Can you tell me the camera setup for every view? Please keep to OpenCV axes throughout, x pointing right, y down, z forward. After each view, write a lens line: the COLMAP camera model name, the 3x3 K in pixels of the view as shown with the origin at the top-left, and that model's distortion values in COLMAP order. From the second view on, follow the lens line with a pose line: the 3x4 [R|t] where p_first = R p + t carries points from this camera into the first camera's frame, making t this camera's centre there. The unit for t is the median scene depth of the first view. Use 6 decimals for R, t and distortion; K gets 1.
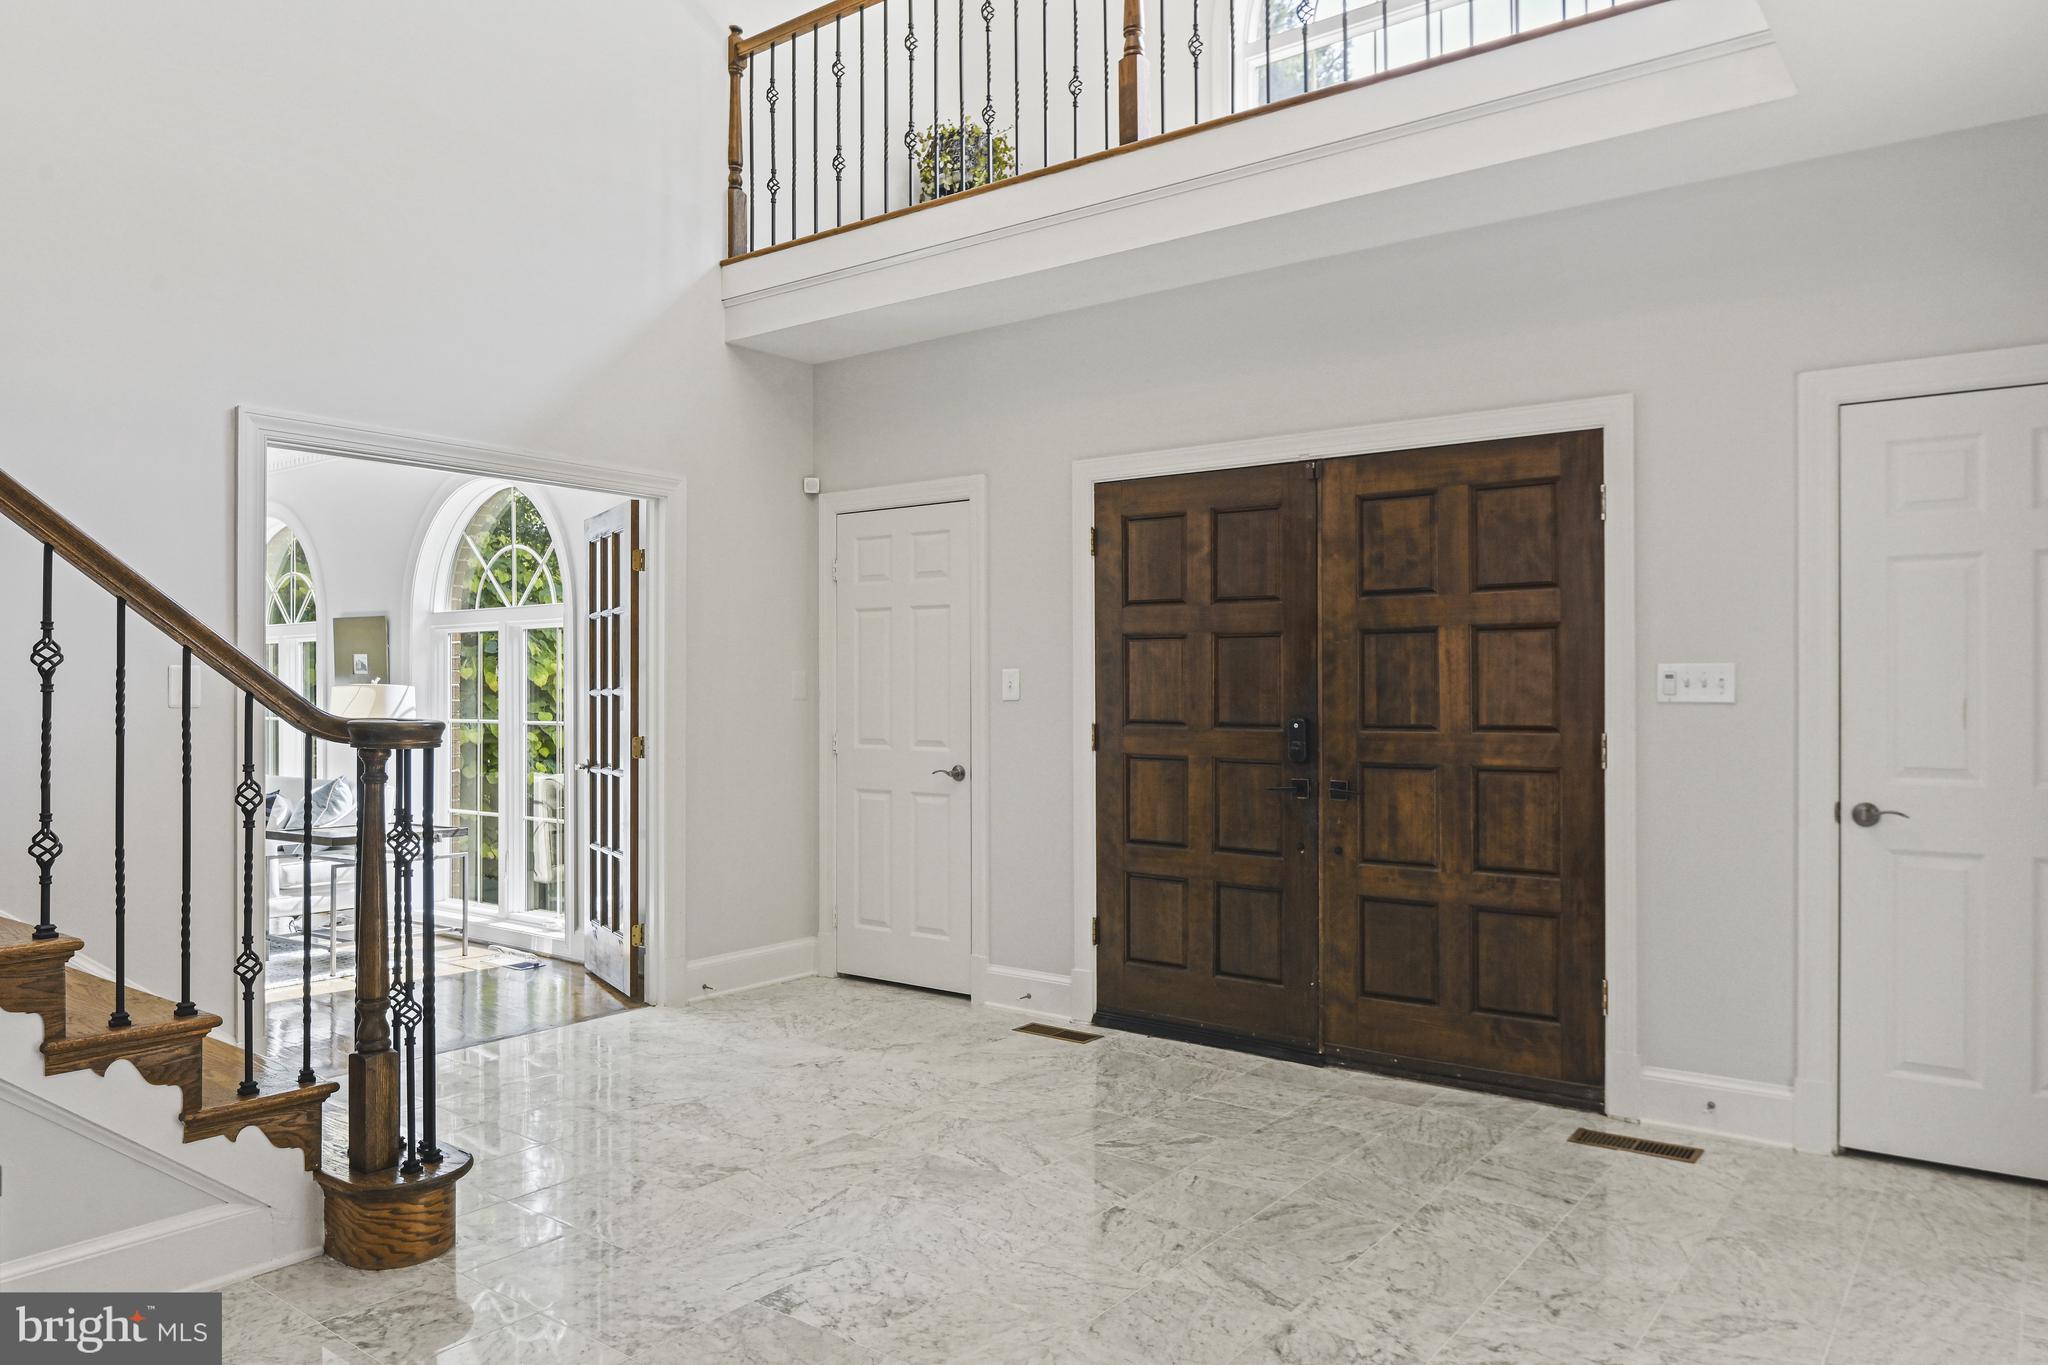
lens RADIAL K [[1345.5, 0, 1021.8], [0, 1345.5, 693.7], [0, 0, 1]] dist [-0.001139, -0.003921]
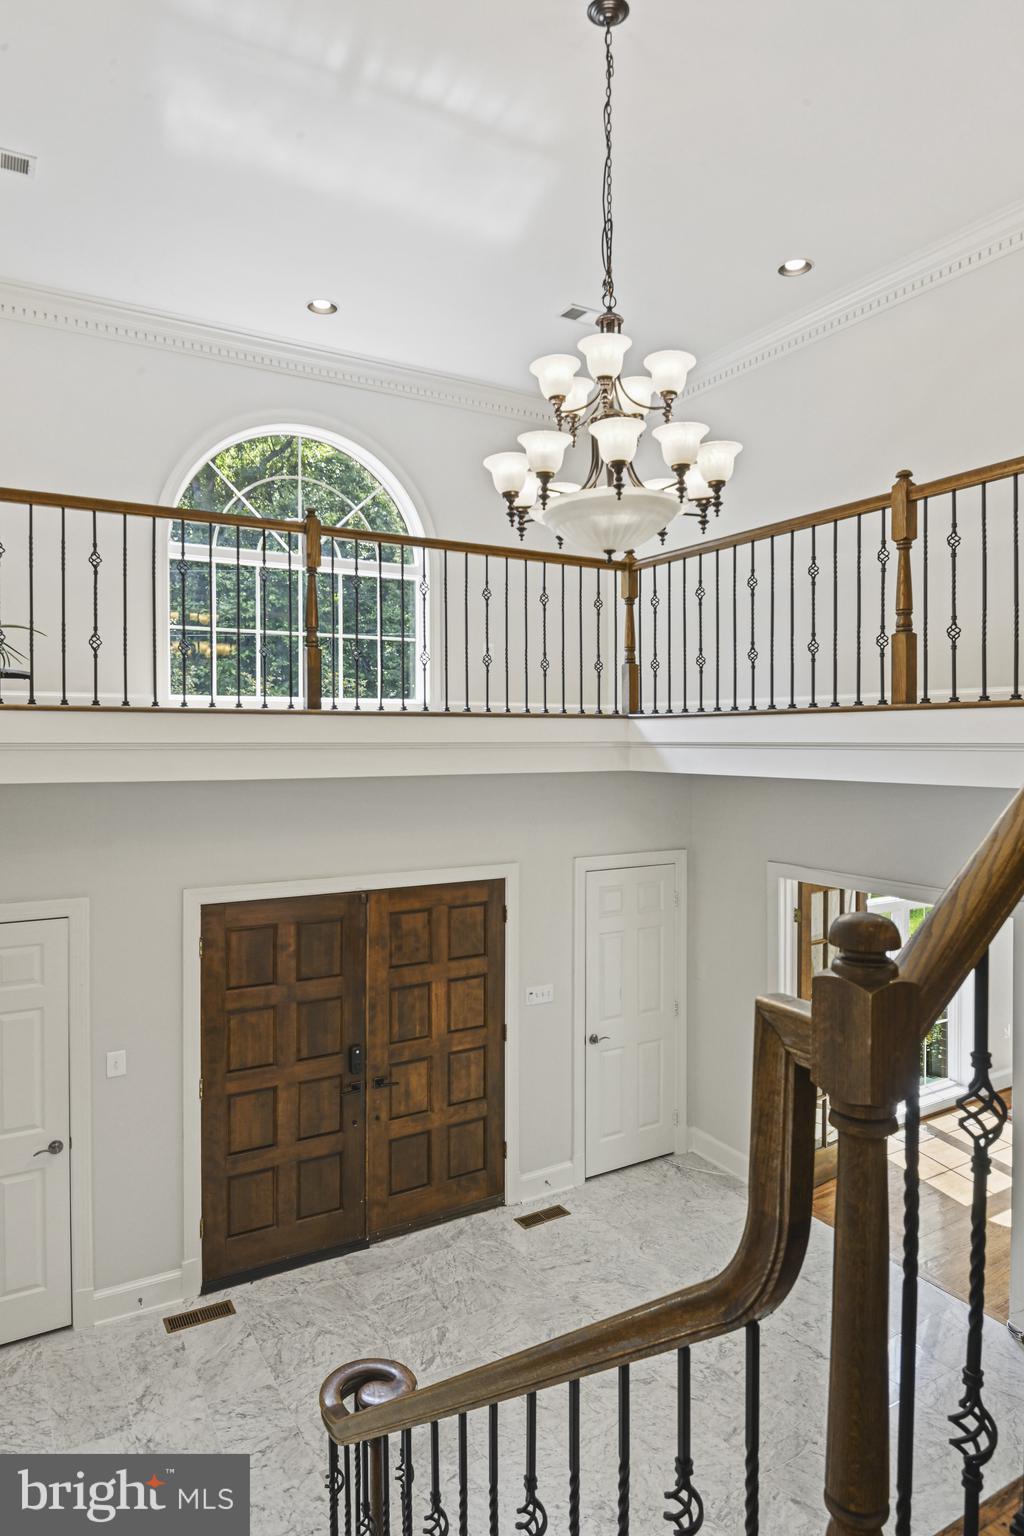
lens RADIAL K [[923.2, 0, 514.4], [0, 923.2, 753.9], [0, 0, 1]] dist [-0.010062, -0.006570]
pose [[0.392828, -0.014294, 0.919501, -0.778035], [0.007821, 0.999895, 0.012203, -0.364487], [-0.919579, 0.002398, 0.392899, 0.385021]]
